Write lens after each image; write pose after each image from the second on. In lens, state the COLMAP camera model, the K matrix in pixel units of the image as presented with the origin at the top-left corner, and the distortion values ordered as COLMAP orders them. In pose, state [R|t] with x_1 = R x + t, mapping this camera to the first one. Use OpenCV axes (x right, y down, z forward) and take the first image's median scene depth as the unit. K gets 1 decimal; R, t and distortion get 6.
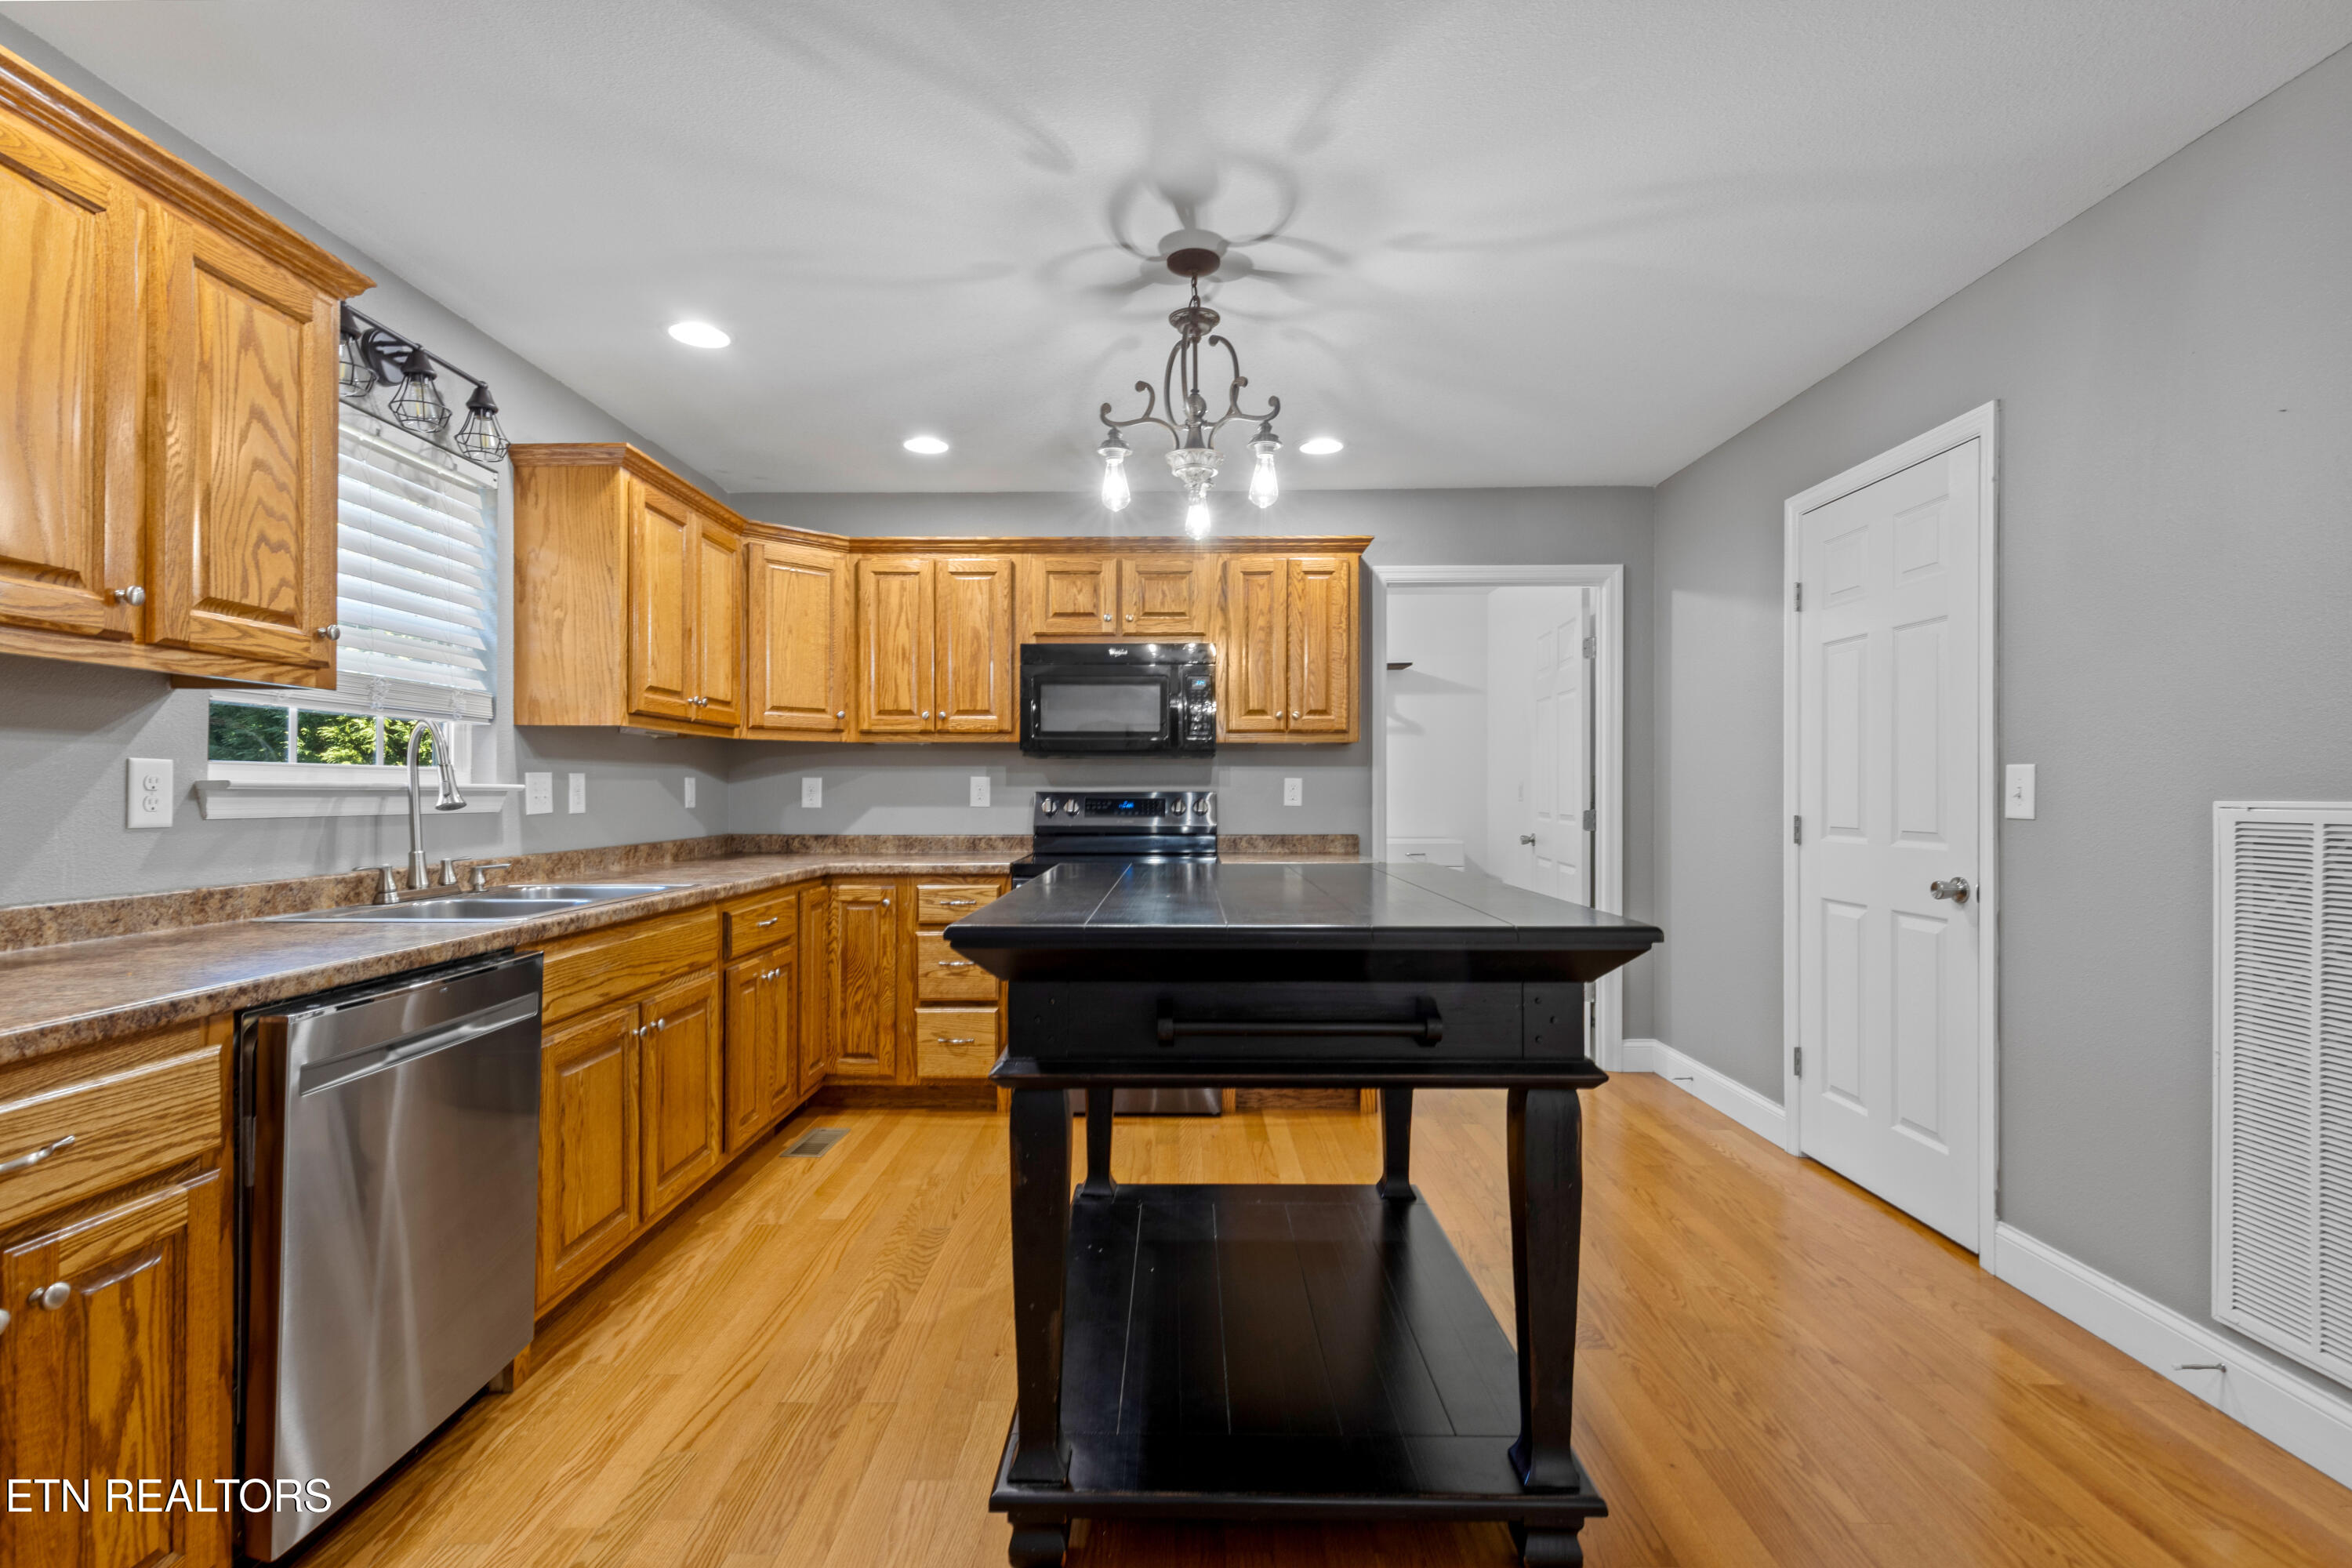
lens RADIAL K [[1065.8, 0, 1180.0], [0, 1065.8, 786.4], [0, 0, 1]] dist [0.008835, -0.002011]
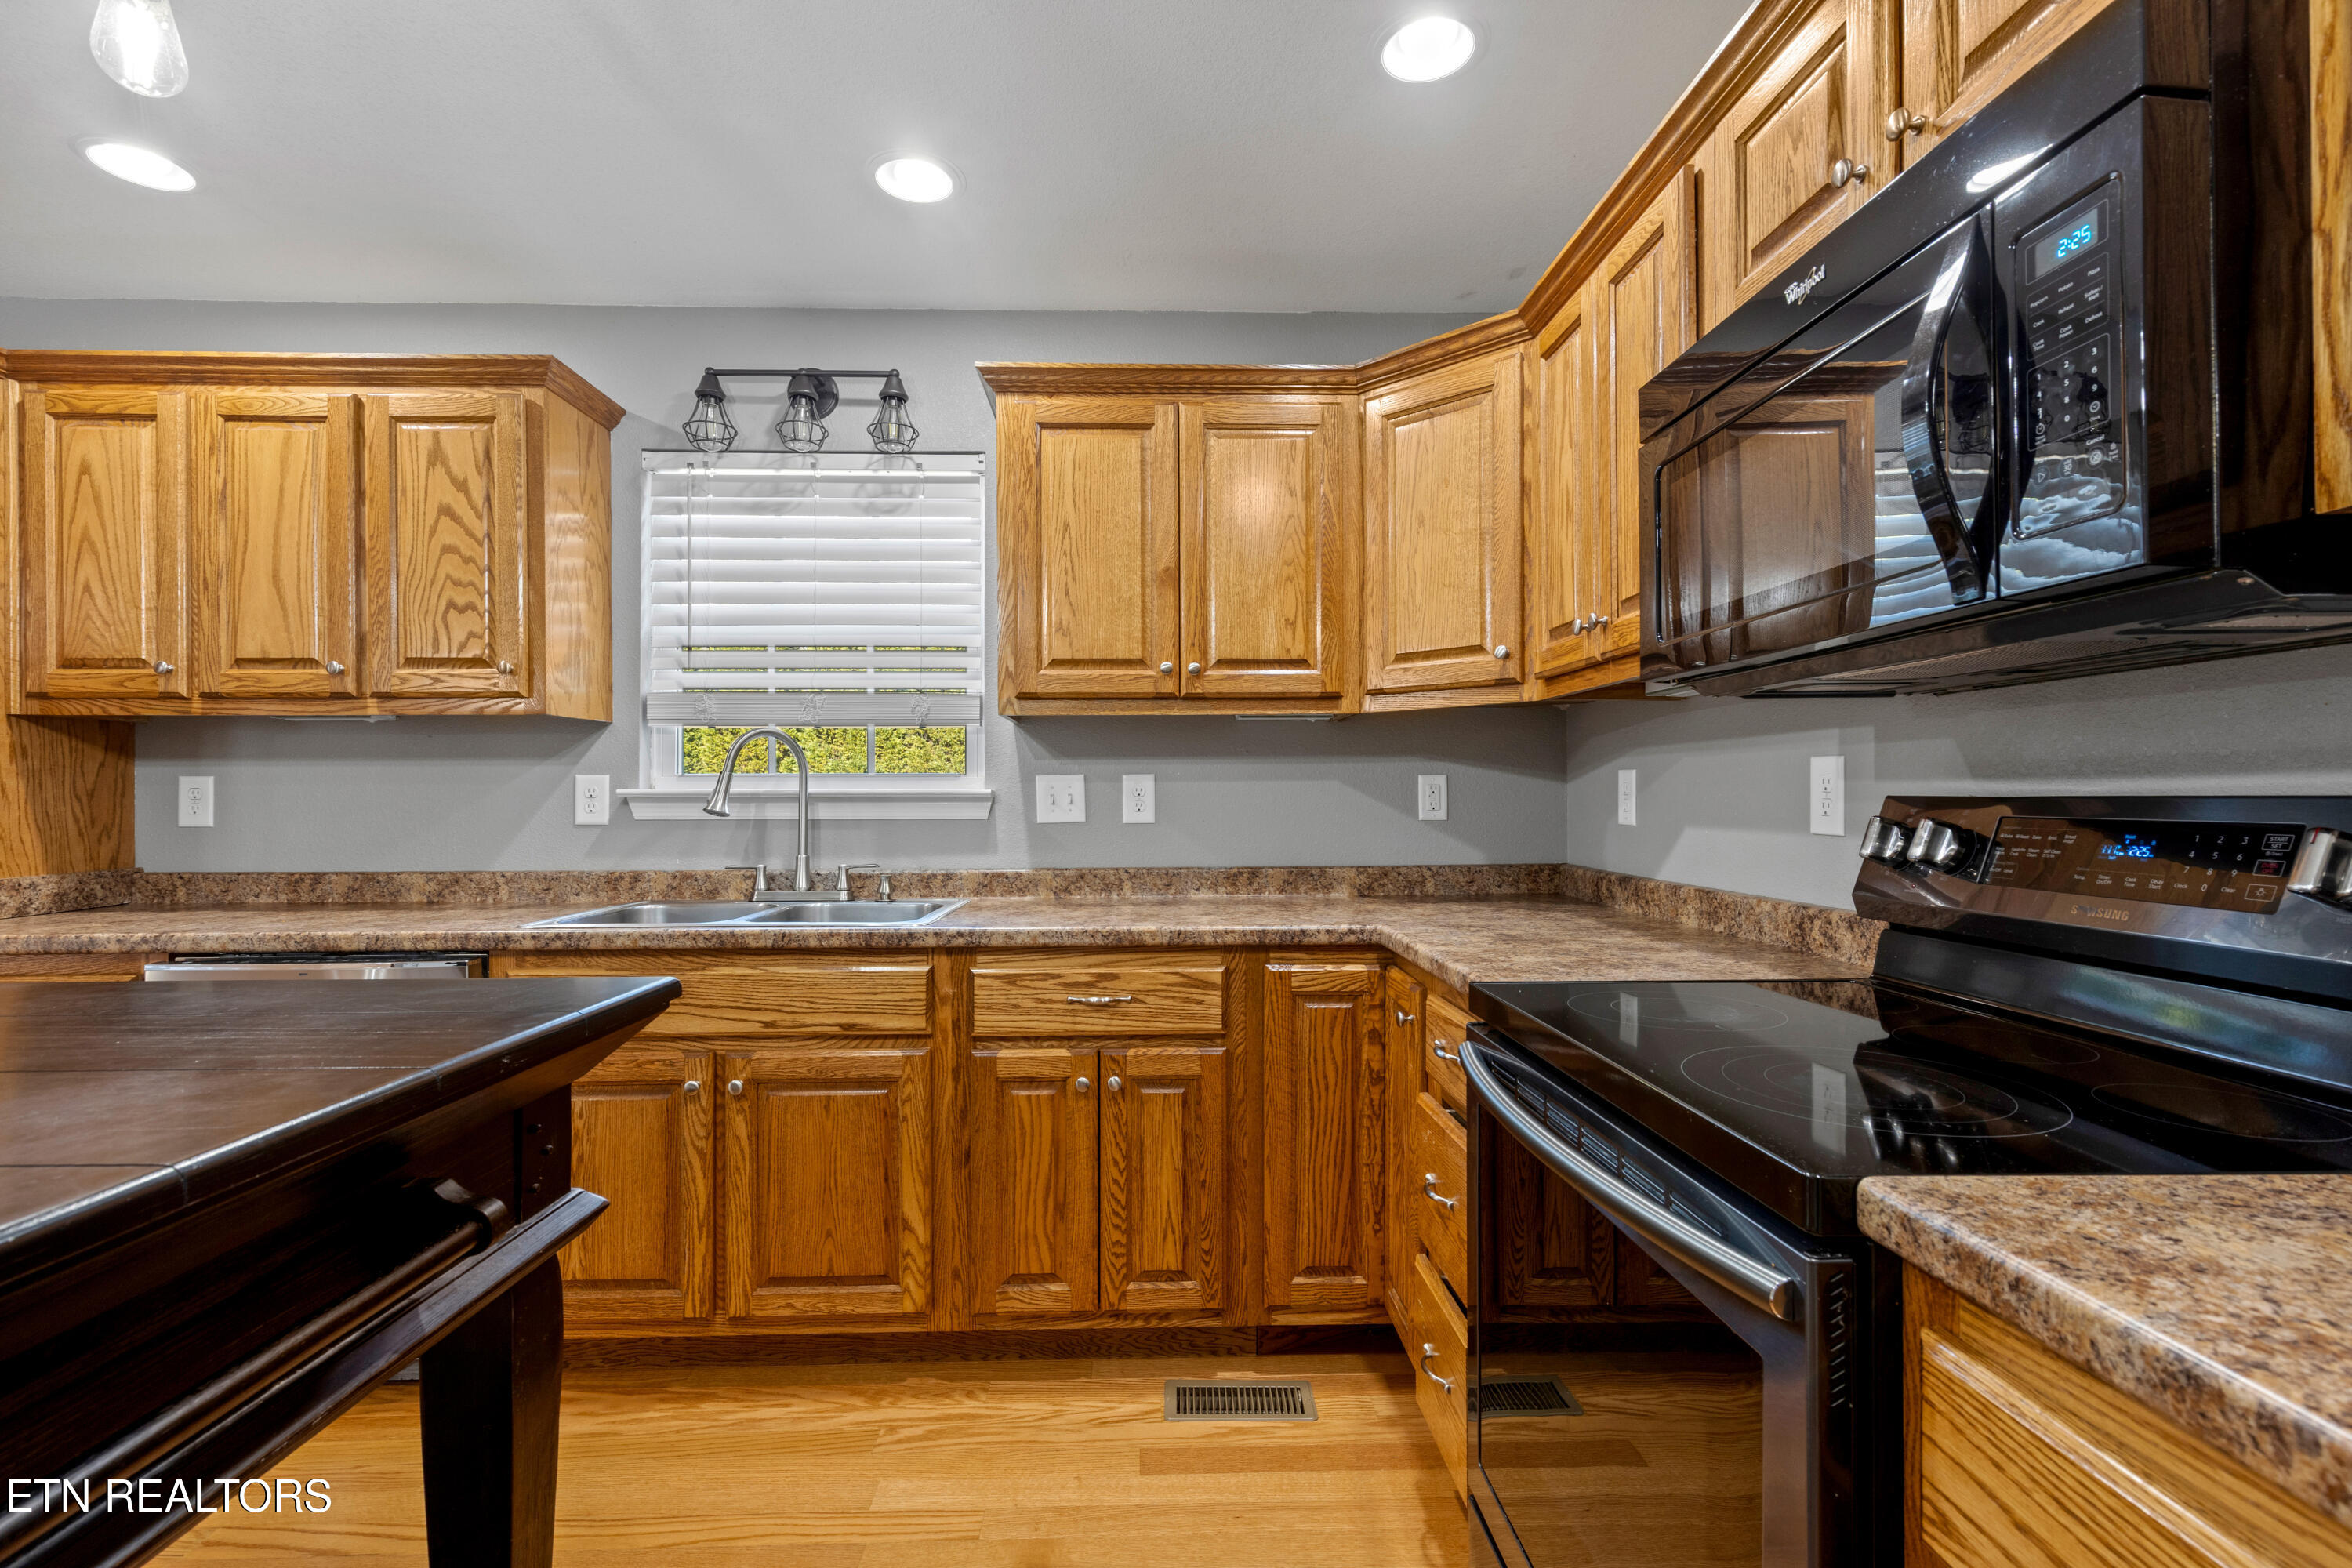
lens RADIAL K [[1065.8, 0, 1175.8], [0, 1065.8, 792.5], [0, 0, 1]] dist [0.008835, -0.002011]
pose [[0.028296, -0.002257, -0.999597, 0.327363], [0.008199, 0.999964, -0.002026, 0.004539], [0.999566, -0.008138, 0.028314, 1.291592]]
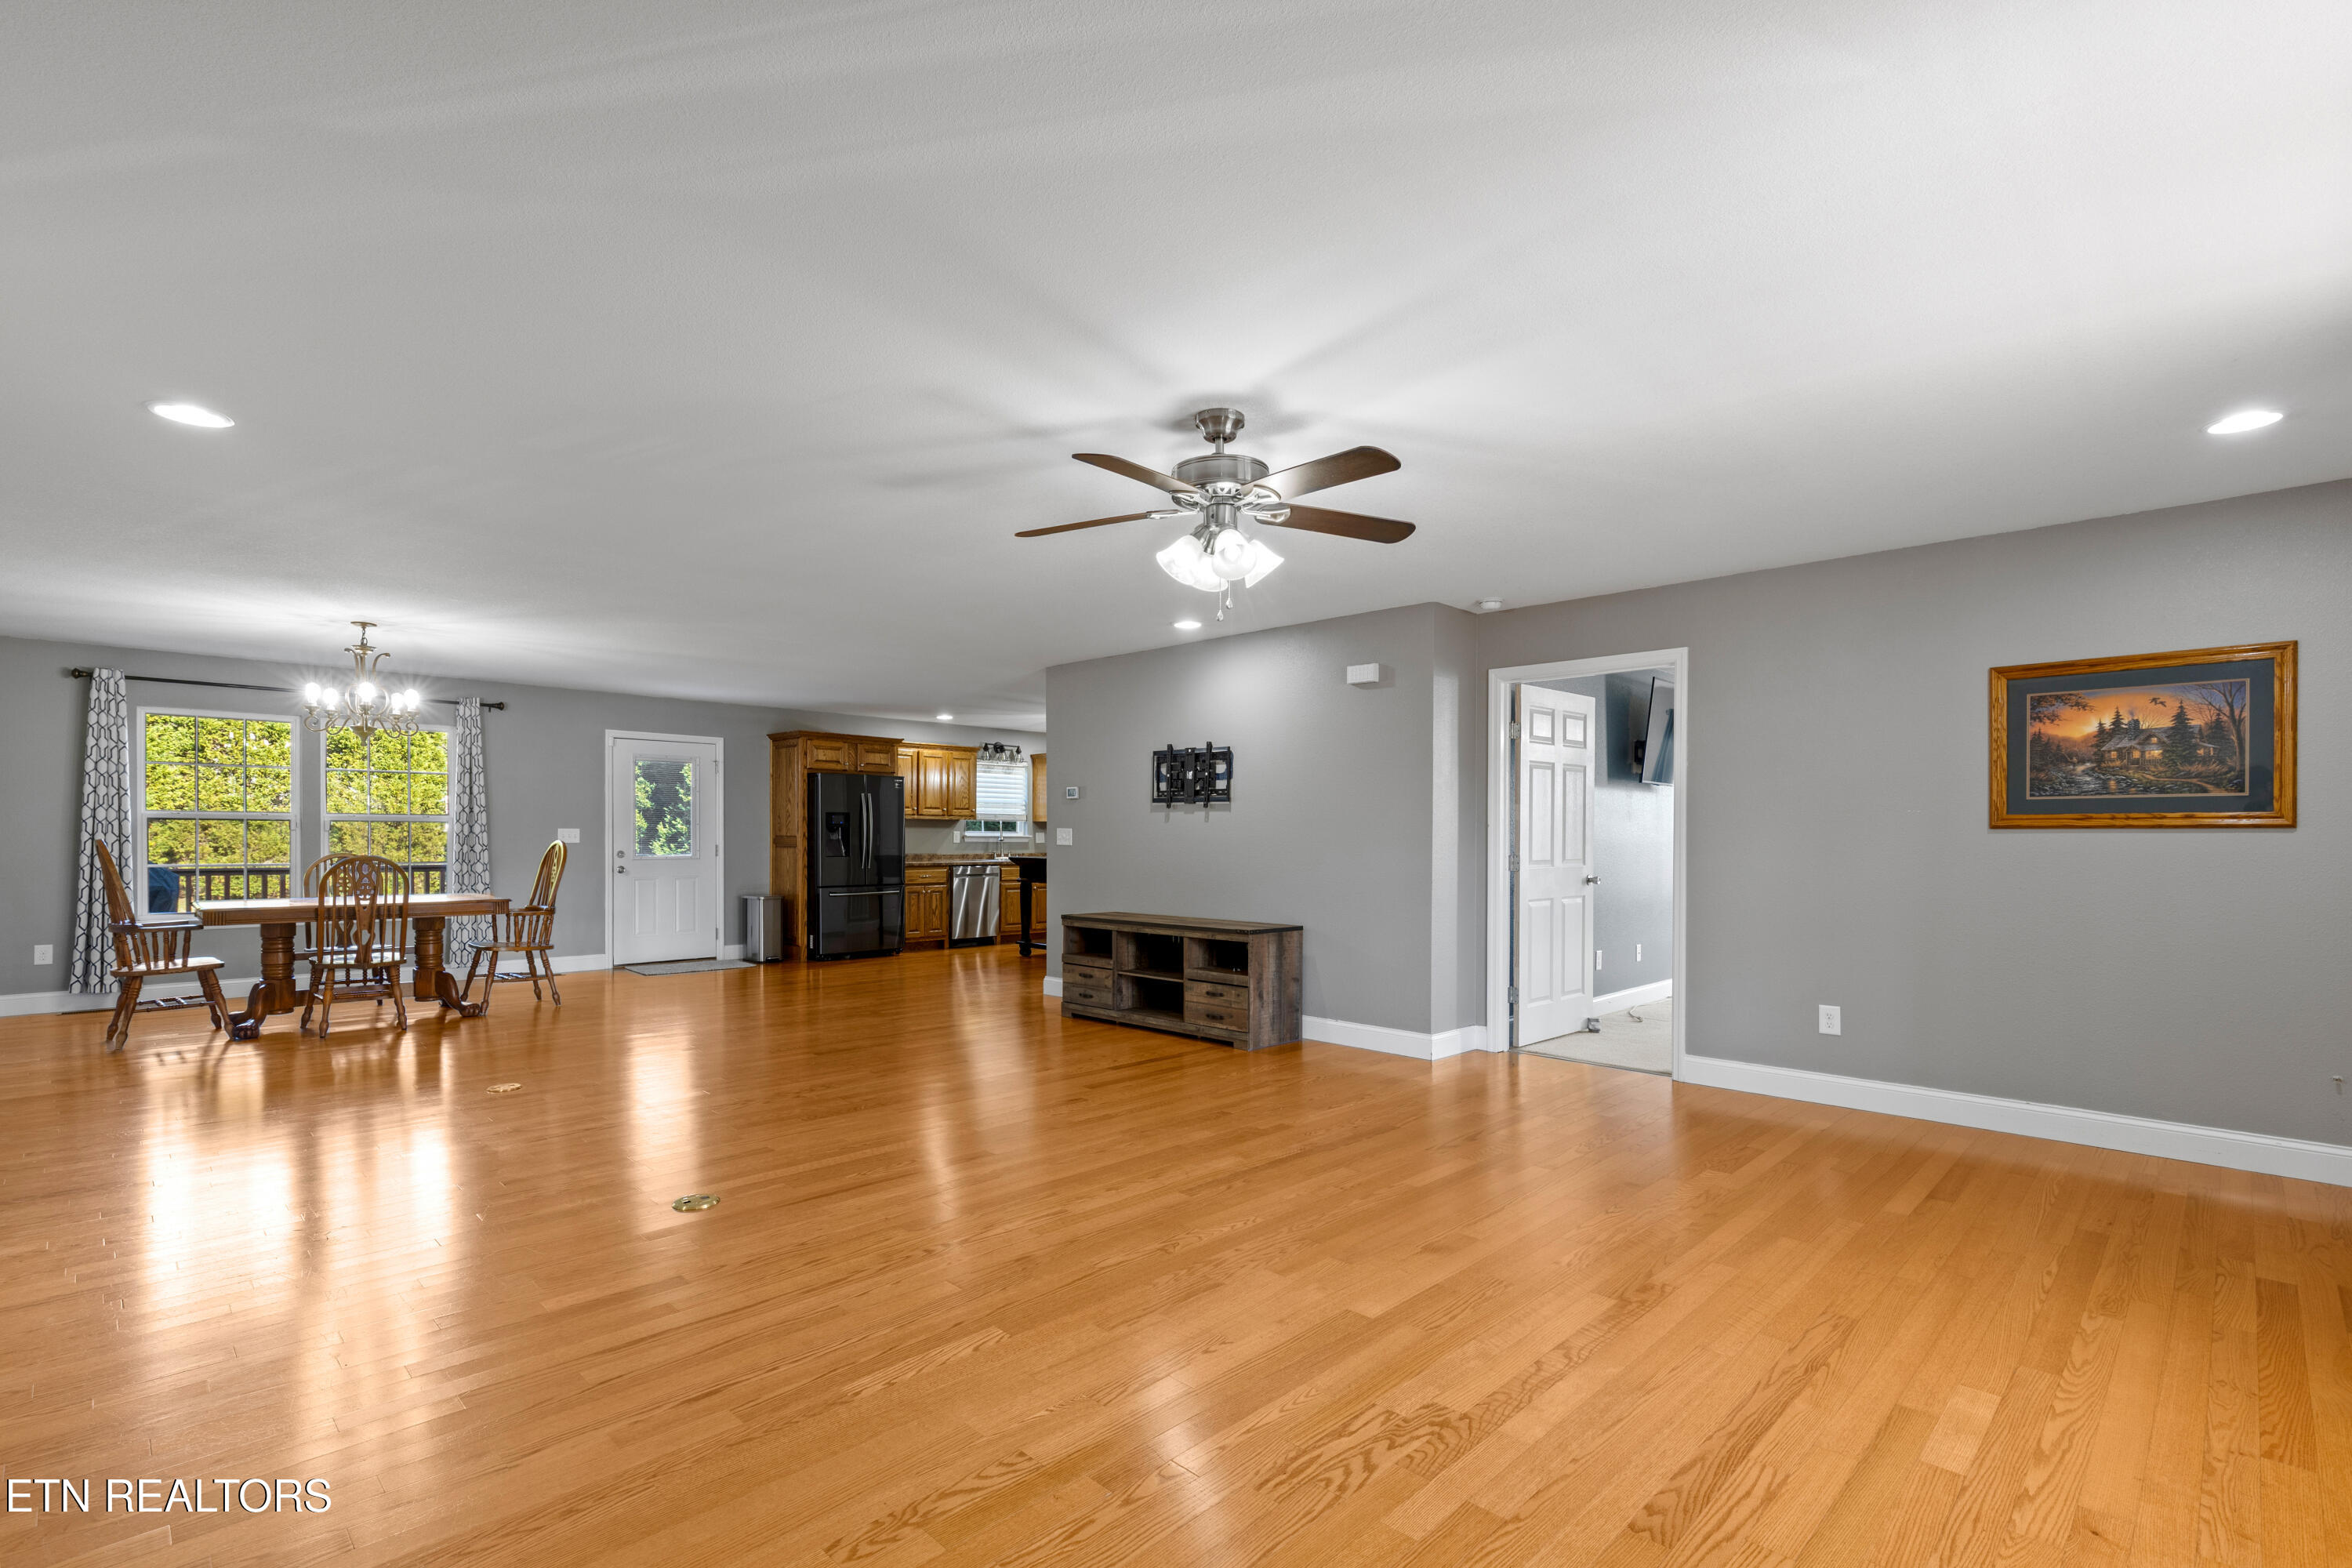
lens RADIAL K [[1065.8, 0, 1145.1], [0, 1065.8, 840.6], [0, 0, 1]] dist [0.008835, -0.002011]
pose [[0.696468, 0.003916, -0.717577, 3.095235], [0.000089, 0.999985, 0.005544, -0.005717], [0.717588, -0.003925, 0.696457, -1.833556]]
